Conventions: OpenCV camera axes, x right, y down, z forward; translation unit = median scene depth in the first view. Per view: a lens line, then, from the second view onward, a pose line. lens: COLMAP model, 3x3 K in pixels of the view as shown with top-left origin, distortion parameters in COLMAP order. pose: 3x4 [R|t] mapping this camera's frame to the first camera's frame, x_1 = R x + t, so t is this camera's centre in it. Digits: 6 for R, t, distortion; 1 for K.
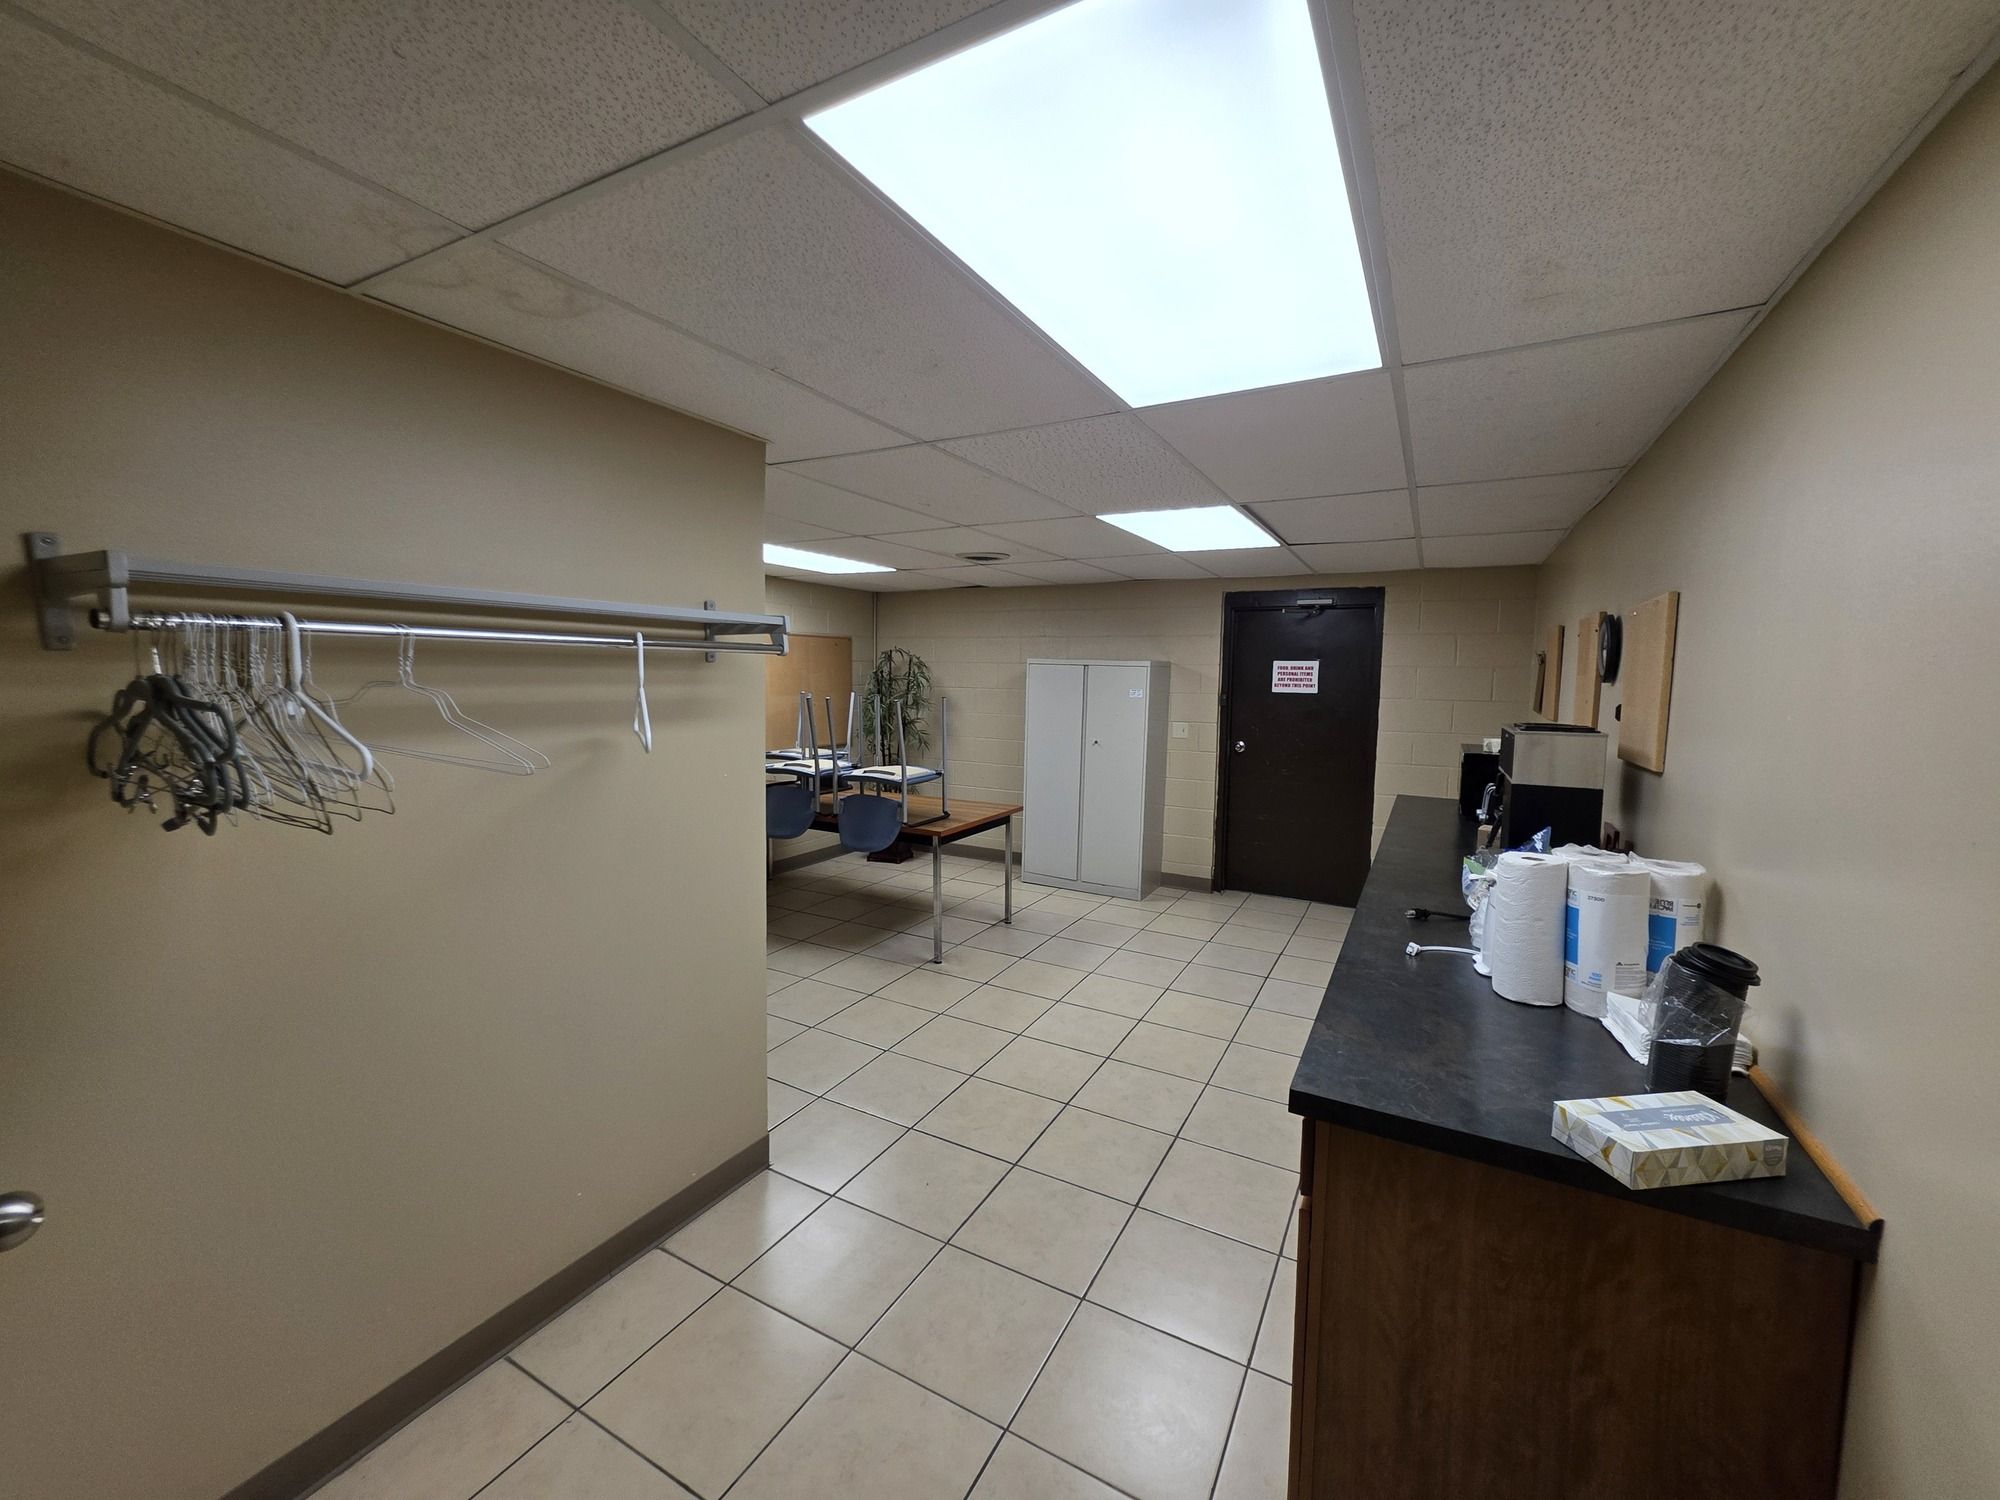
lens RADIAL K [[798.5, 0, 1001.9], [0, 798.5, 744.7], [0, 0, 1]] dist [0.003941, 0.000598]
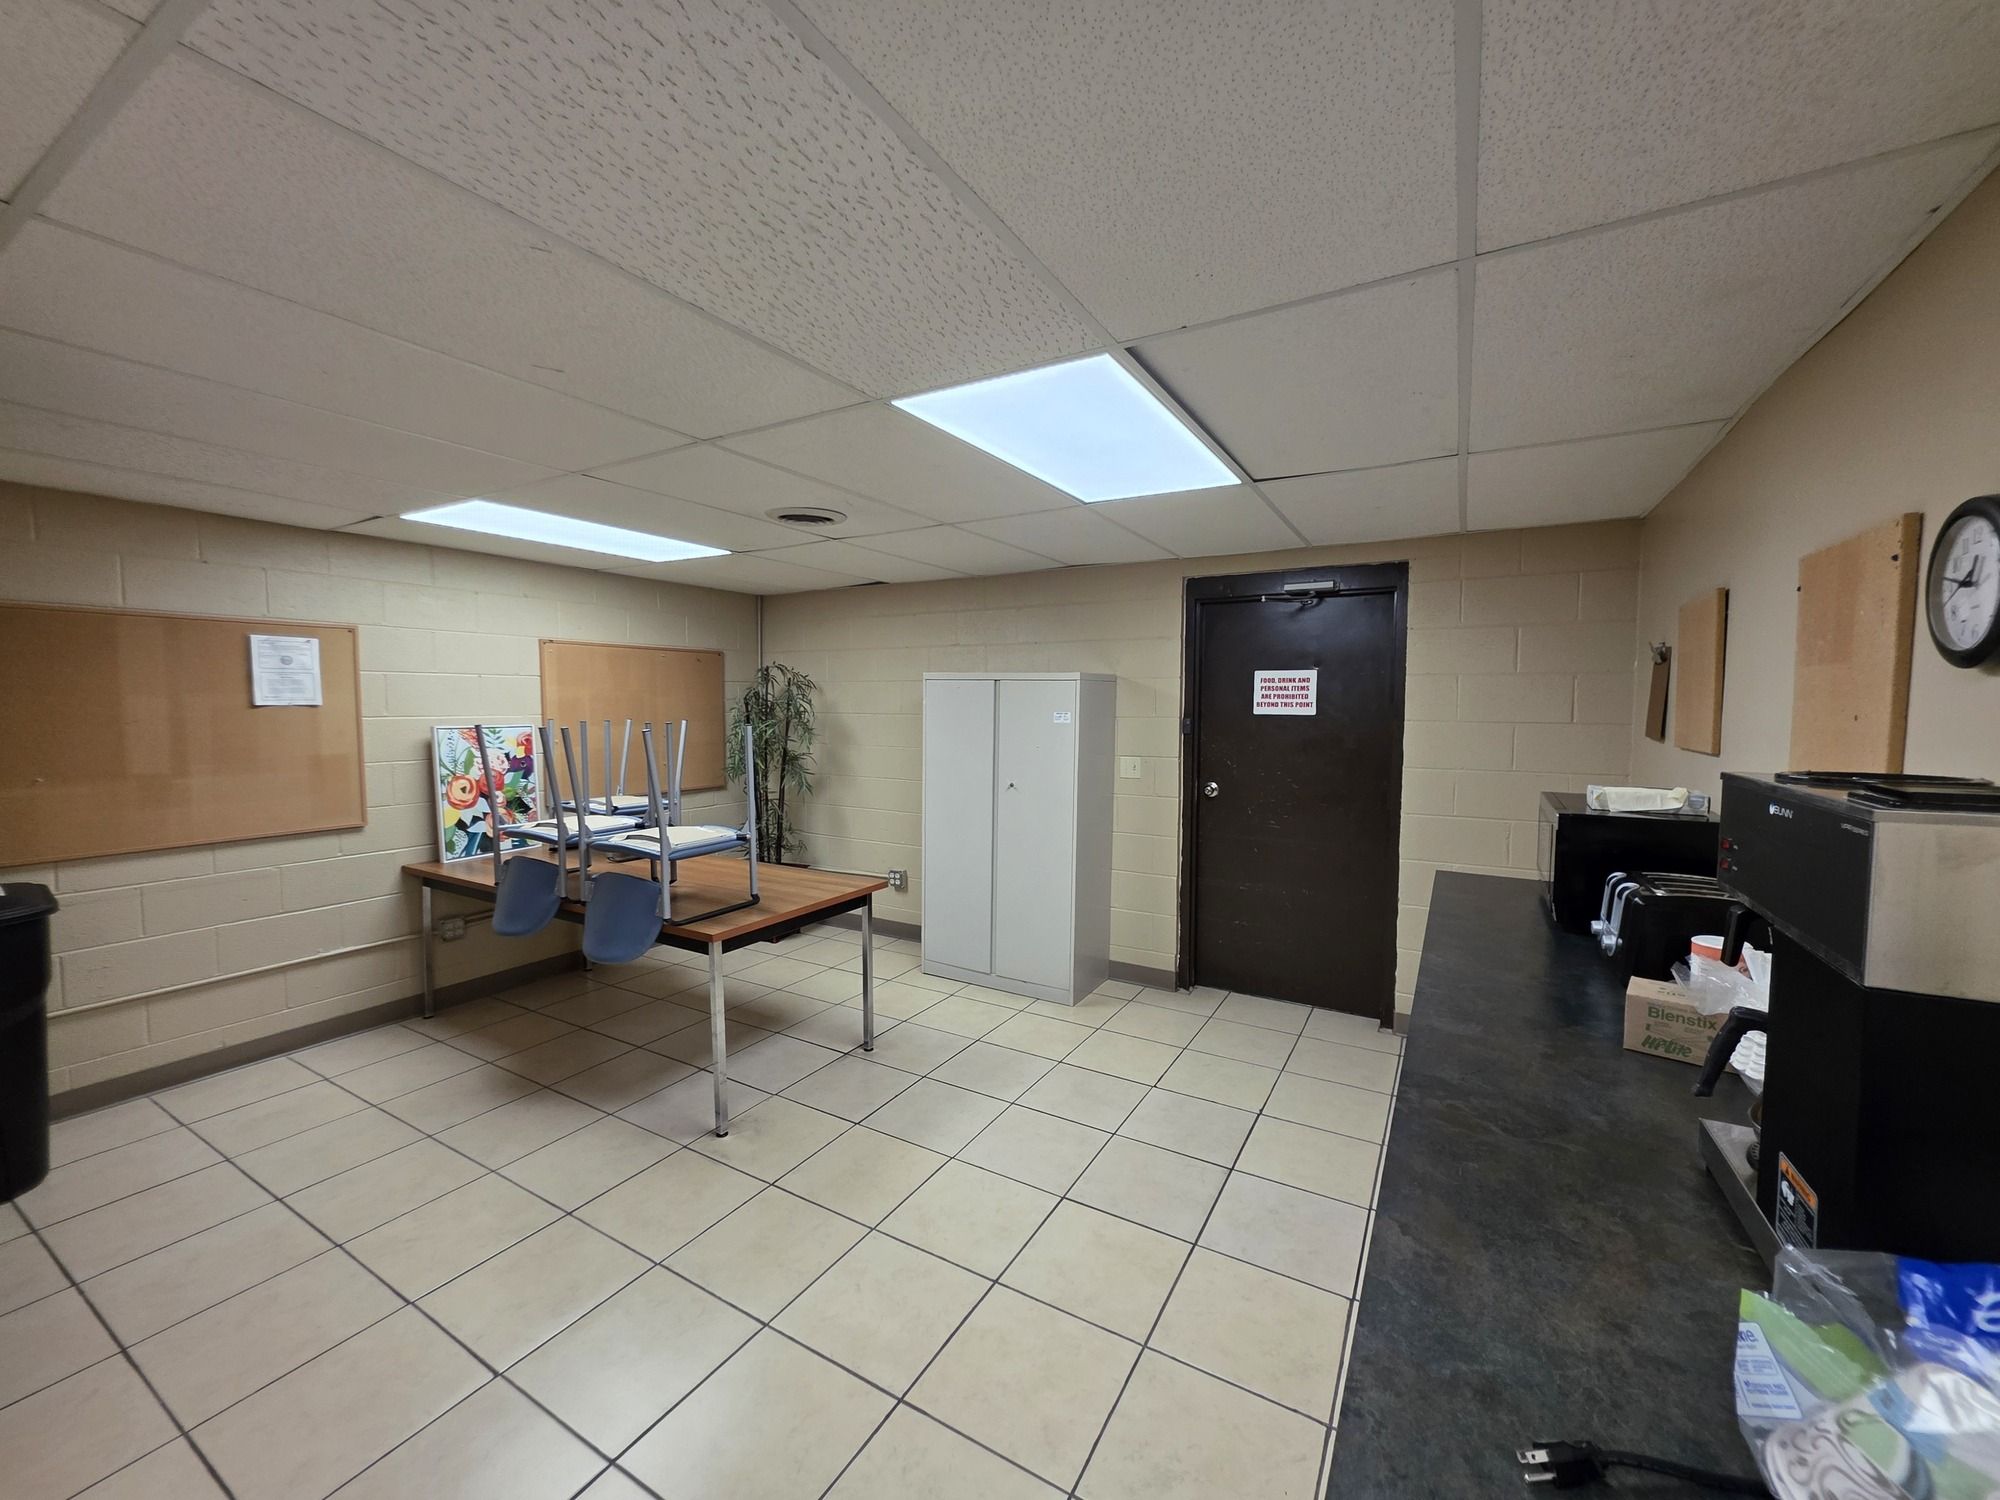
lens RADIAL K [[798.5, 0, 996.9], [0, 798.5, 752.1], [0, 0, 1]] dist [0.003941, 0.000598]
pose [[0.999478, -0.008461, -0.031186, 0.130169], [0.007573, 0.999566, -0.028485, -0.012765], [0.031414, 0.028234, 0.999108, 0.275267]]
